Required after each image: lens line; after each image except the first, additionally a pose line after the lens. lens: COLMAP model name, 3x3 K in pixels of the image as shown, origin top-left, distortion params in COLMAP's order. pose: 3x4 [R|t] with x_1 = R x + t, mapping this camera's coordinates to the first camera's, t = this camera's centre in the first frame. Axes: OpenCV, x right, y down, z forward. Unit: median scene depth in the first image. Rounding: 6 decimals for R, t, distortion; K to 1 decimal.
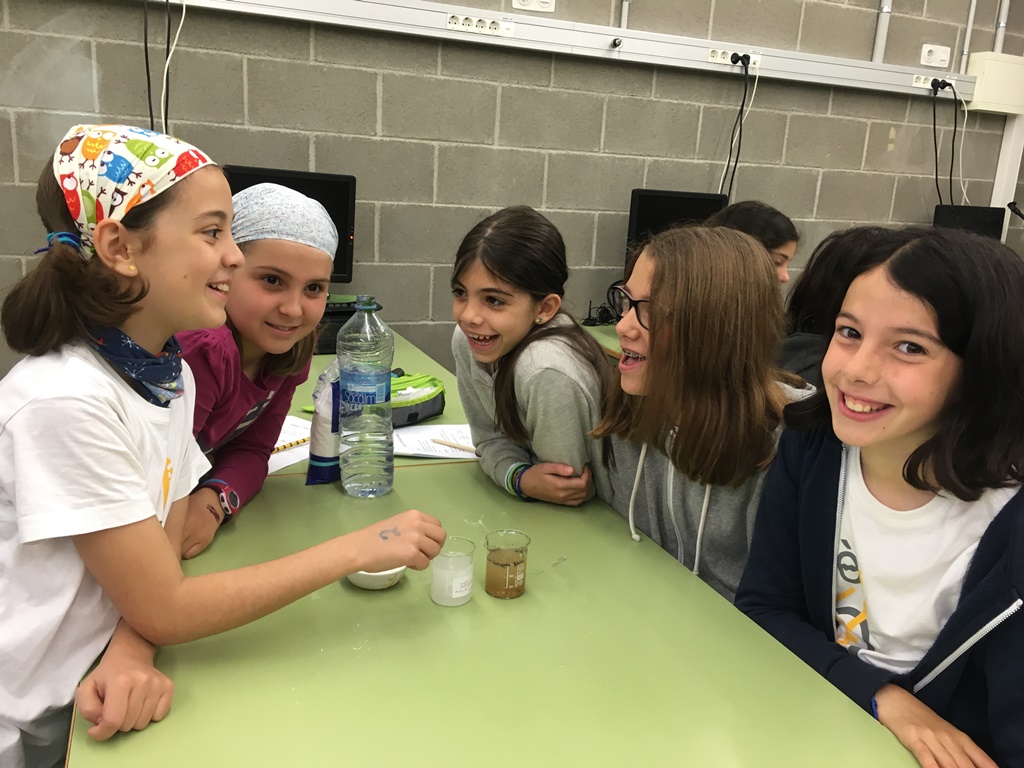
lens RADIAL K [[880.8, 0, 512.0], [0, 880.8, 384.0], [0, 0, 1]] dist [0.079002, -0.116734]
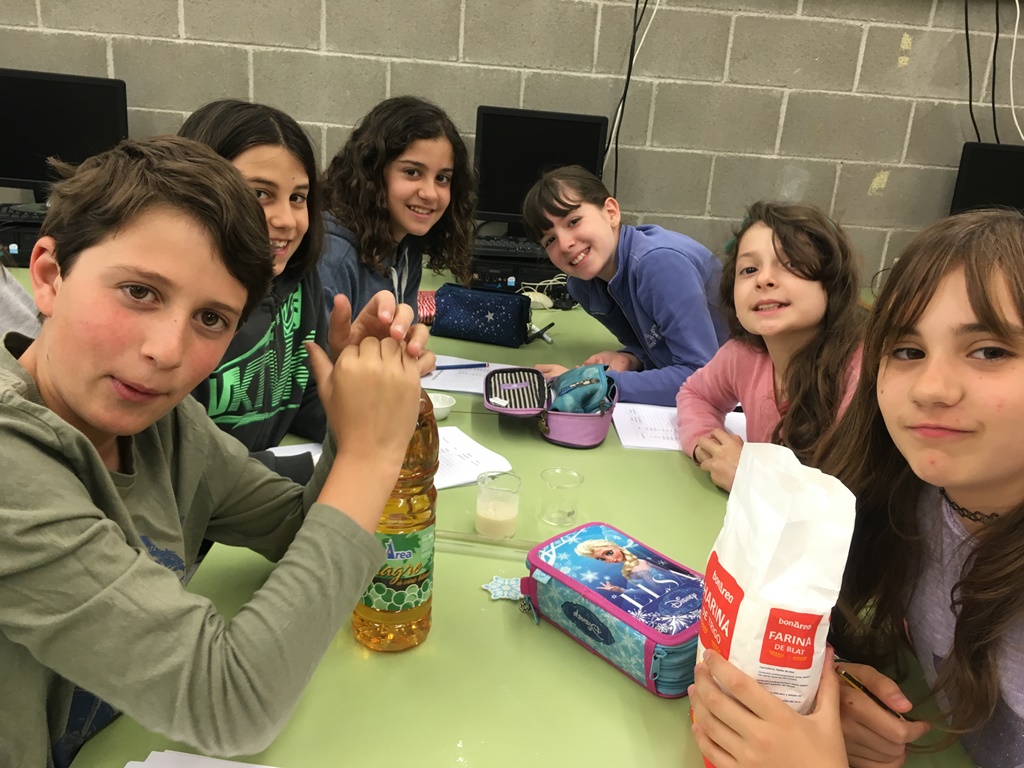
lens RADIAL K [[880.8, 0, 512.0], [0, 880.8, 384.0], [0, 0, 1]] dist [0.079002, -0.116734]
pose [[0.935836, 0.117740, -0.332187, 0.450859], [-0.099383, 0.992457, 0.071784, -0.022937], [0.338133, -0.034165, 0.940478, 0.207767]]
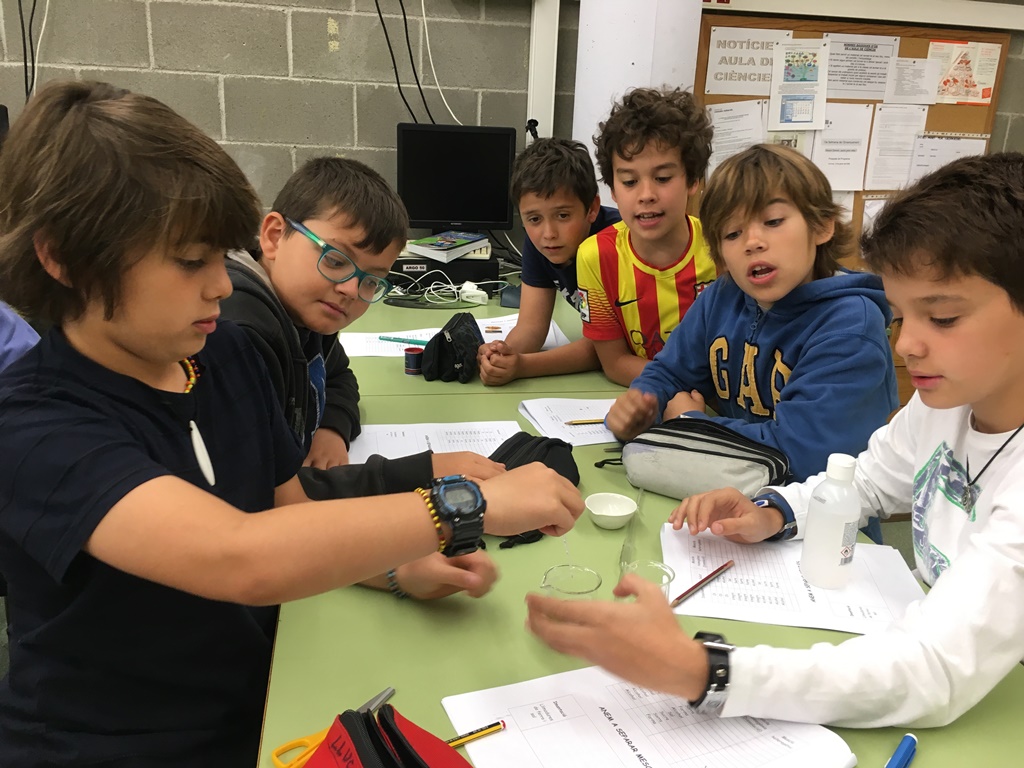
lens RADIAL K [[880.8, 0, 512.0], [0, 880.8, 384.0], [0, 0, 1]] dist [0.079002, -0.116734]
pose [[0.981130, 0.039452, -0.189279, 0.824515], [-0.031043, 0.998404, 0.047186, -0.020653], [0.190839, -0.040420, 0.980789, 0.309473]]
